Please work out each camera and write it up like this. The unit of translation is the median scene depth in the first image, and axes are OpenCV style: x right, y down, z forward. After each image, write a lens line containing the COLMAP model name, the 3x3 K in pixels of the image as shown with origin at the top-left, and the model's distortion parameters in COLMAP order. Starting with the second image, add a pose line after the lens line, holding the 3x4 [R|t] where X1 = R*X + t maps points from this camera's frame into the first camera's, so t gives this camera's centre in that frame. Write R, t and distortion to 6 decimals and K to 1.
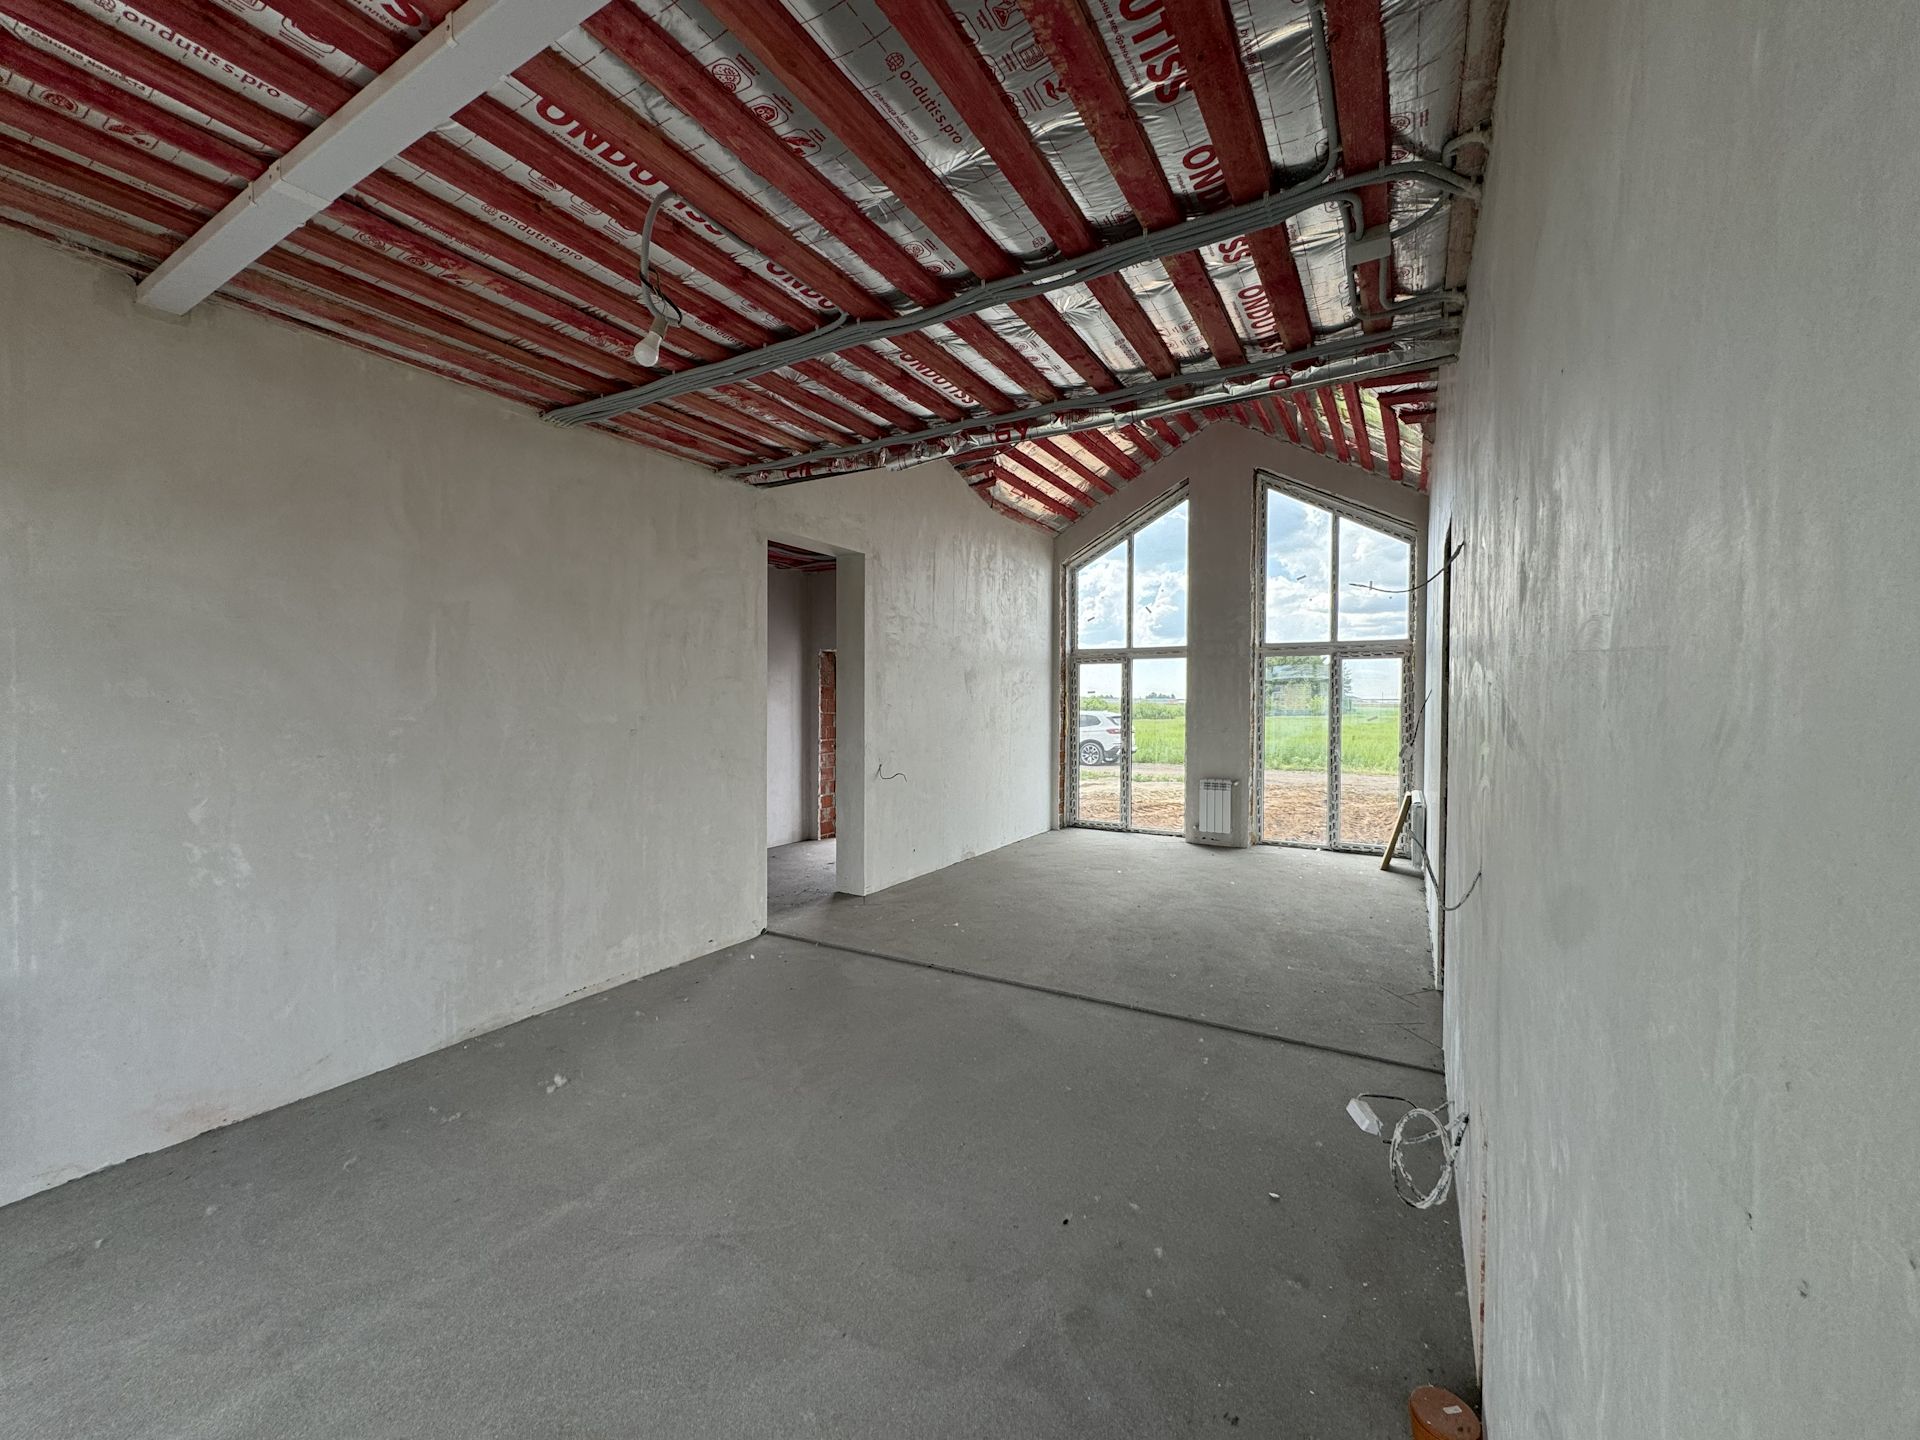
lens RADIAL K [[766.8, 0, 960.0], [0, 766.8, 713.4], [0, 0, 1]] dist [-0.000400, 0.000027]
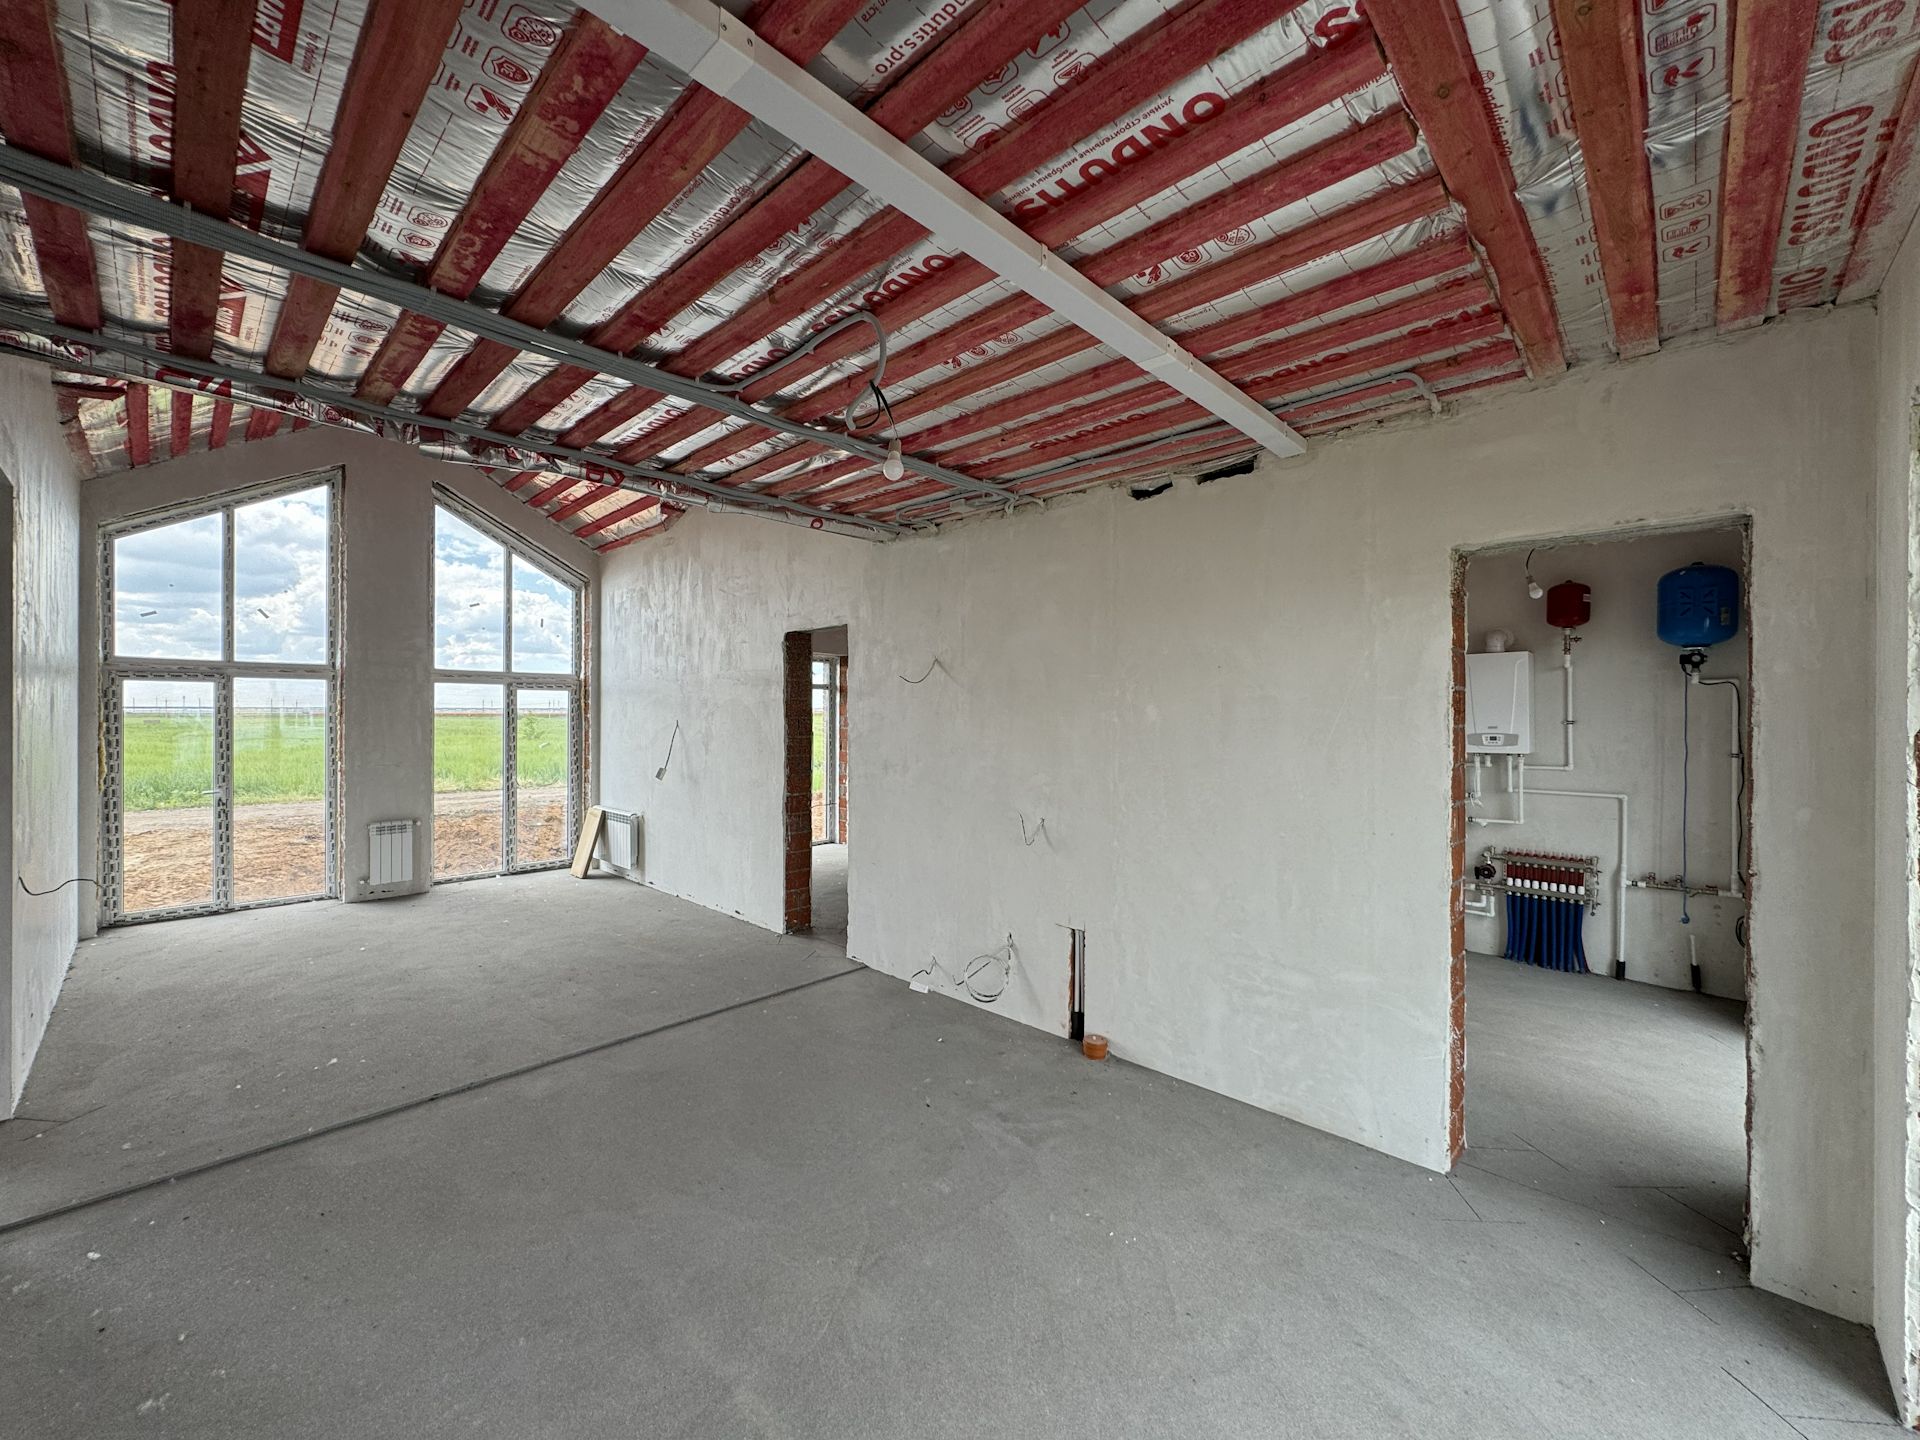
lens RADIAL K [[766.8, 0, 960.0], [0, 766.8, 713.4], [0, 0, 1]] dist [-0.000400, 0.000027]
pose [[0.231257, -0.001291, 0.972892, -0.577173], [0.013283, 0.999910, -0.001830, -0.042999], [-0.972802, 0.013346, 0.231253, 0.258923]]
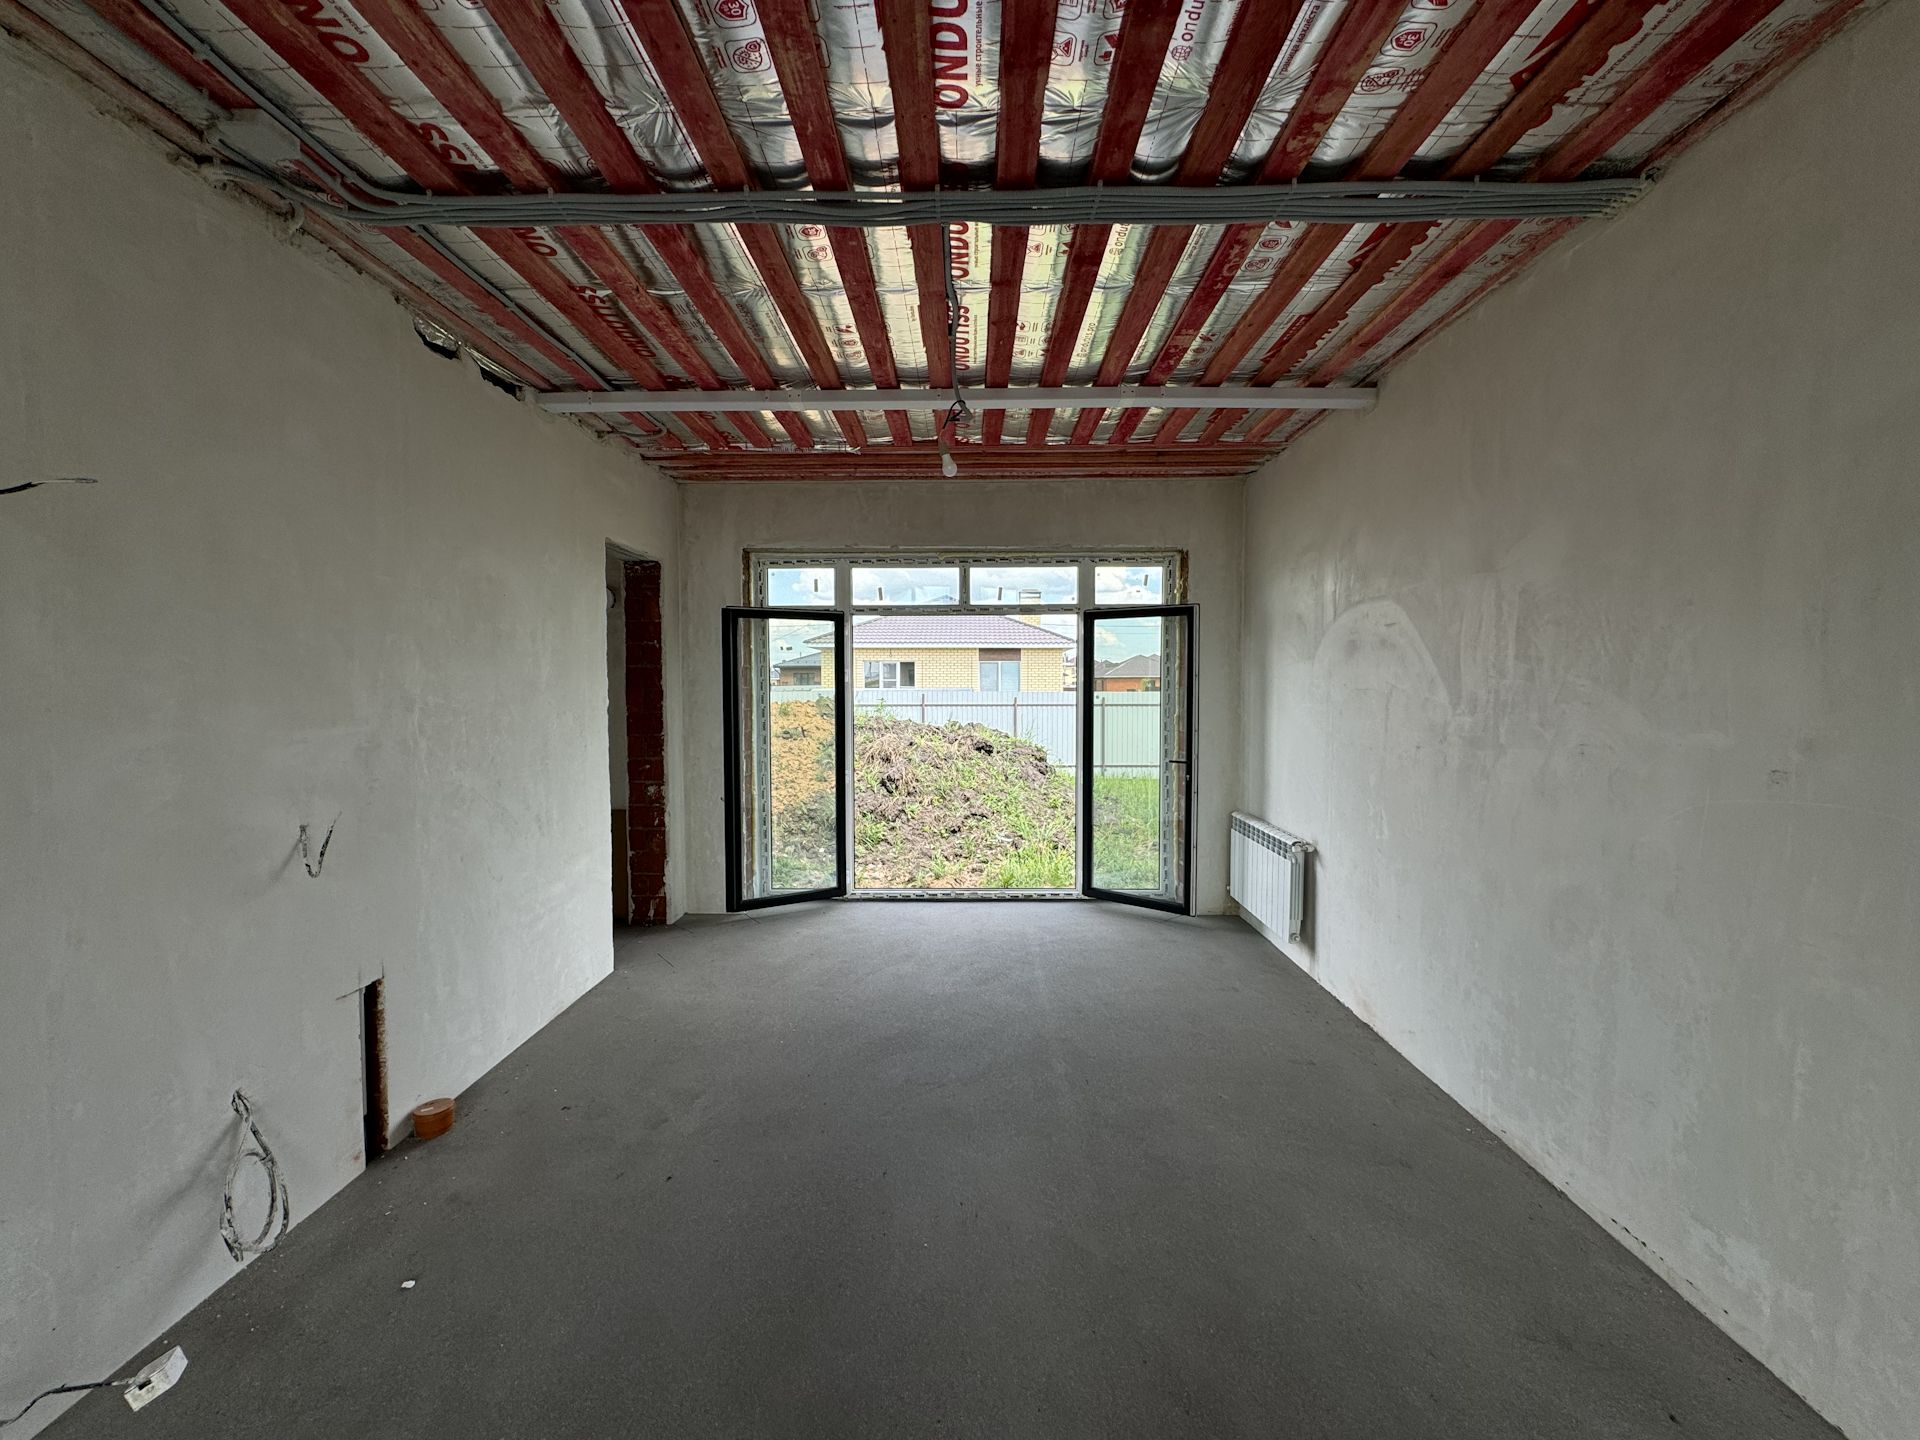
lens RADIAL K [[766.8, 0, 960.0], [0, 766.8, 713.4], [0, 0, 1]] dist [-0.000400, 0.000027]
pose [[-0.870501, 0.016199, -0.491900, 0.134605], [-0.010344, 0.998635, 0.051191, -0.022082], [0.492058, 0.049650, -0.869146, 0.937417]]
